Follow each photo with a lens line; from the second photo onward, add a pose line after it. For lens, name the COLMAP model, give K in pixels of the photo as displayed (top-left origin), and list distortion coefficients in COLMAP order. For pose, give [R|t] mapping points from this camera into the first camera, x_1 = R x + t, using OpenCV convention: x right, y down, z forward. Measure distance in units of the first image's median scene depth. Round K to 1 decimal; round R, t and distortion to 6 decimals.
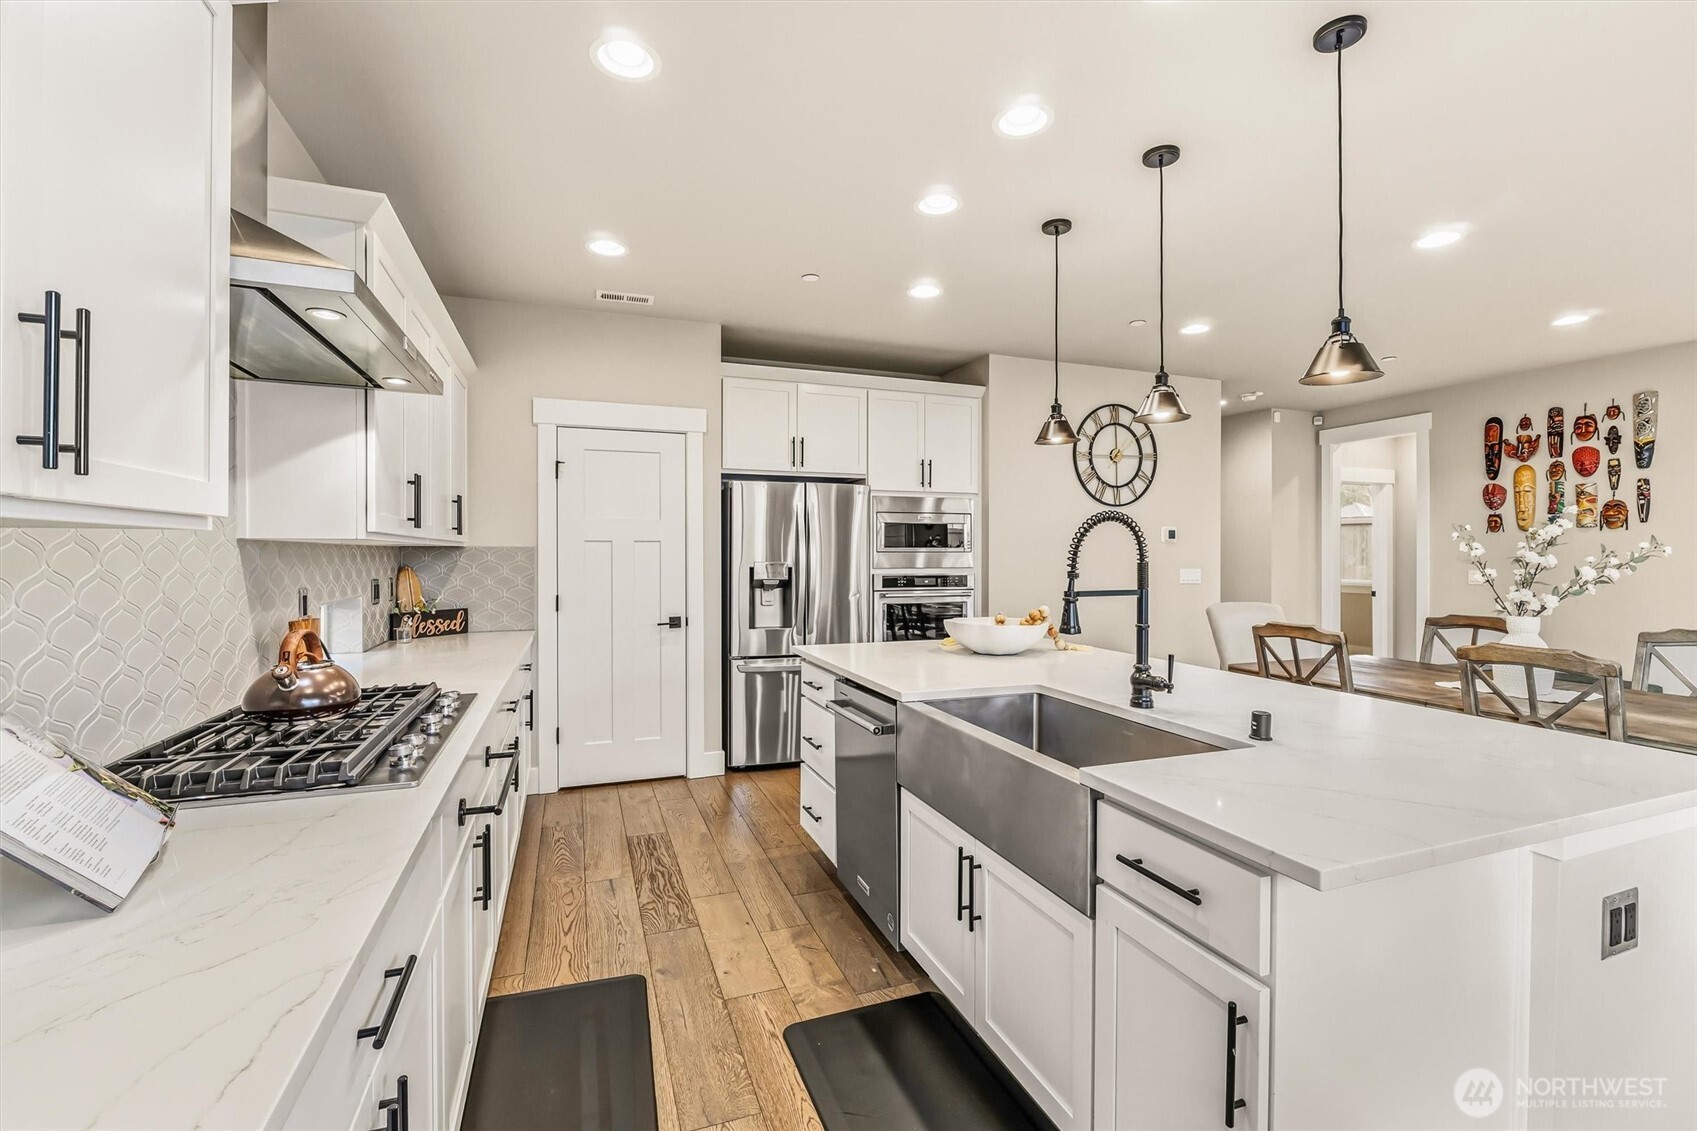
lens RADIAL K [[736.2, 0, 842.4], [0, 736.2, 558.4], [0, 0, 1]] dist [-0.010973, 0.000078]
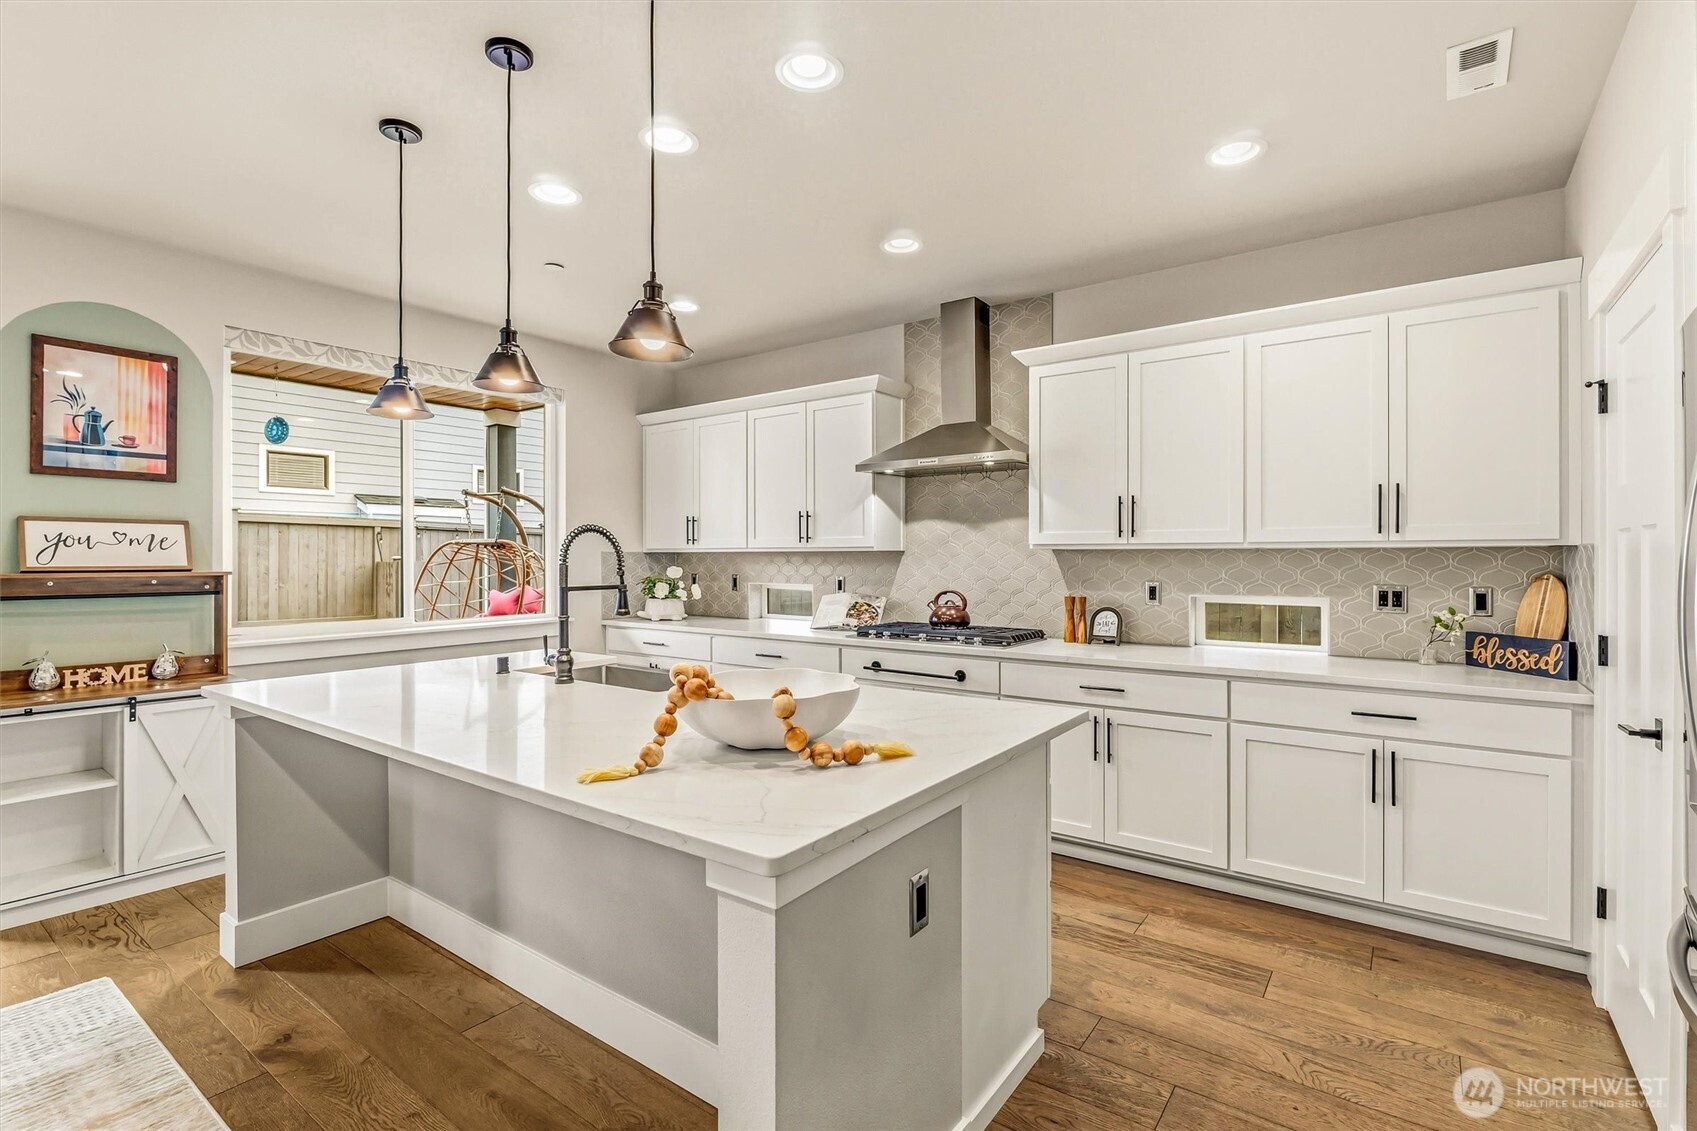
lens RADIAL K [[791.5, 0, 846.7], [0, 791.5, 553.8], [0, 0, 1]] dist [-0.002971, -0.000465]
pose [[-0.830607, -0.001380, -0.556858, 0.410758], [-0.001819, 0.999998, 0.000236, -0.007747], [0.556856, 0.001209, -0.830608, 1.279398]]
